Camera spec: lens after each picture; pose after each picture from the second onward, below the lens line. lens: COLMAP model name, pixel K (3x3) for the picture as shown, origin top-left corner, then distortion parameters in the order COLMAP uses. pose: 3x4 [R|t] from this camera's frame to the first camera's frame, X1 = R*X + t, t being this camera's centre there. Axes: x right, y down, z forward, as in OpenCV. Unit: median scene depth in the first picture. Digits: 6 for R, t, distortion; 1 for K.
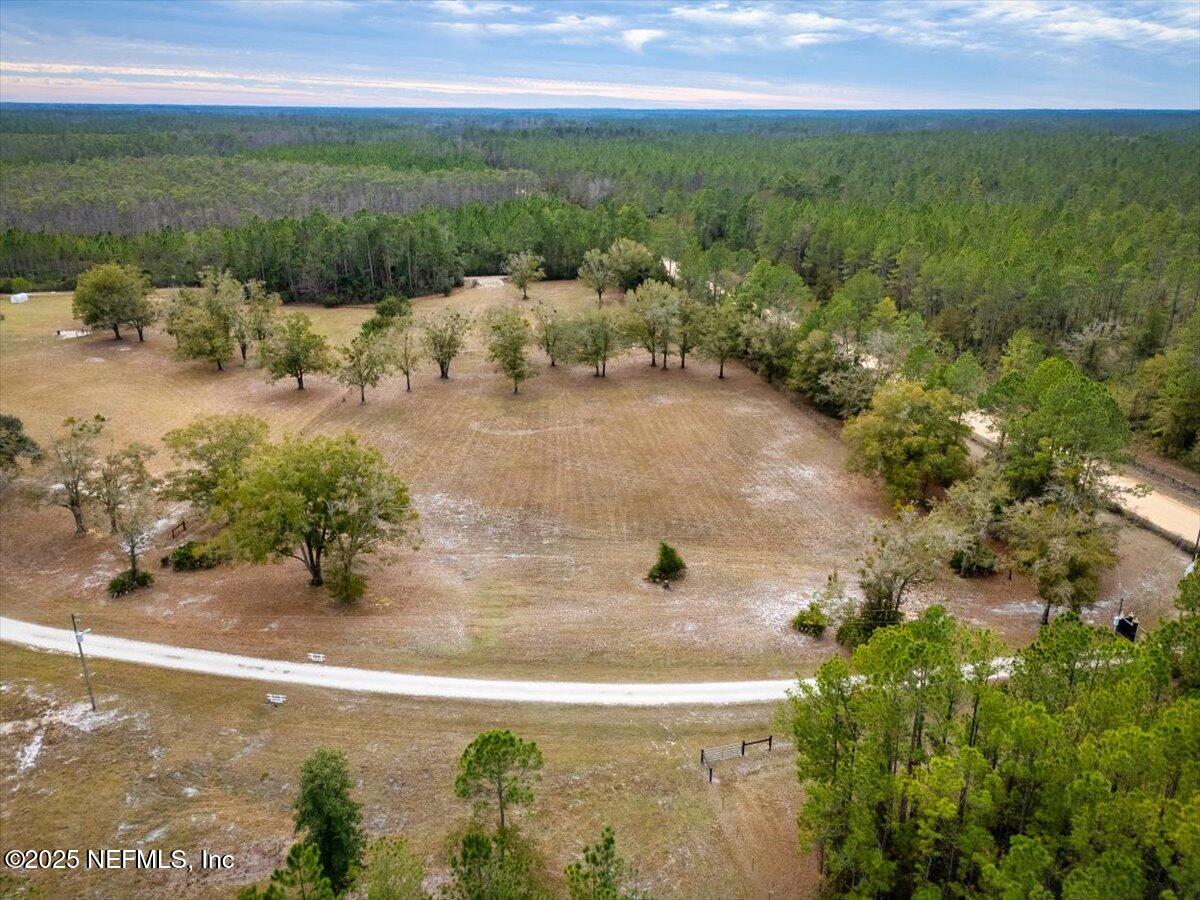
lens RADIAL K [[898.2, 0, 602.3], [0, 898.2, 447.4], [0, 0, 1]] dist [0.057938, -0.041745]
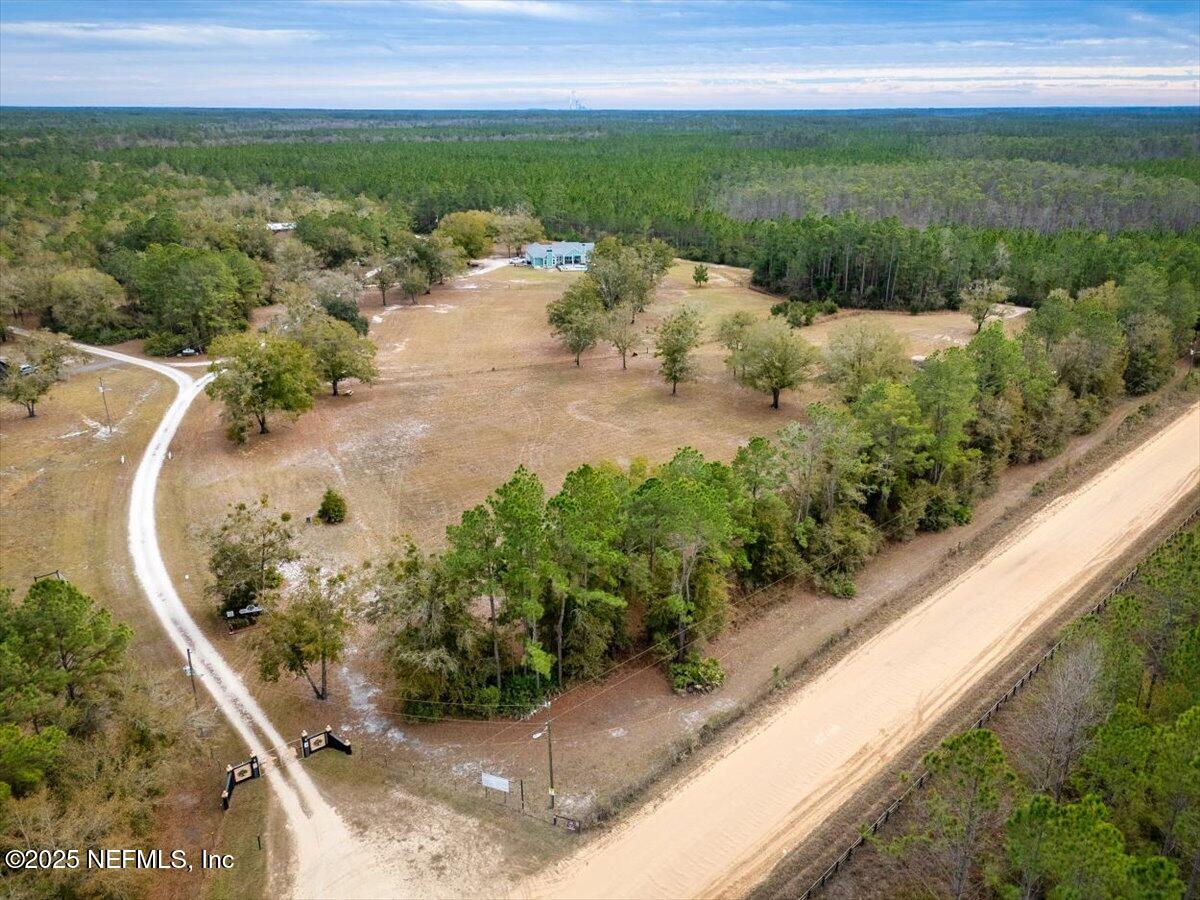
lens RADIAL K [[898.2, 0, 600.7], [0, 898.2, 452.7], [0, 0, 1]] dist [0.057938, -0.041745]
pose [[0.476808, 0.306125, -0.823979, 0.672665], [-0.304593, 0.936860, 0.171806, -0.138875], [0.824547, 0.169059, 0.539946, 0.375862]]
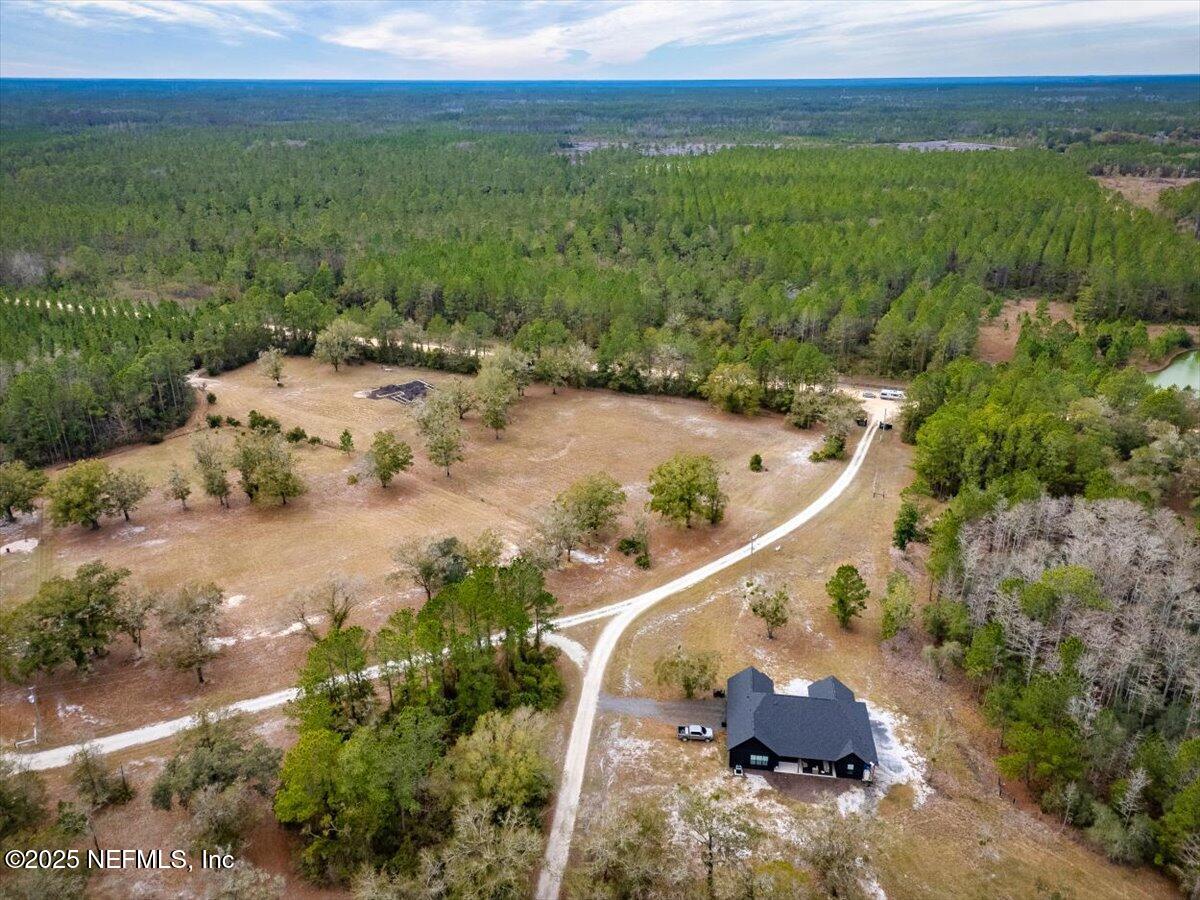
lens RADIAL K [[898.2, 0, 595.0], [0, 898.2, 456.5], [0, 0, 1]] dist [0.057938, -0.041745]
pose [[0.576992, -0.324456, 0.749539, -1.082194], [0.295139, 0.938525, 0.179066, -0.240473], [-0.761560, 0.117899, 0.637281, -0.083584]]
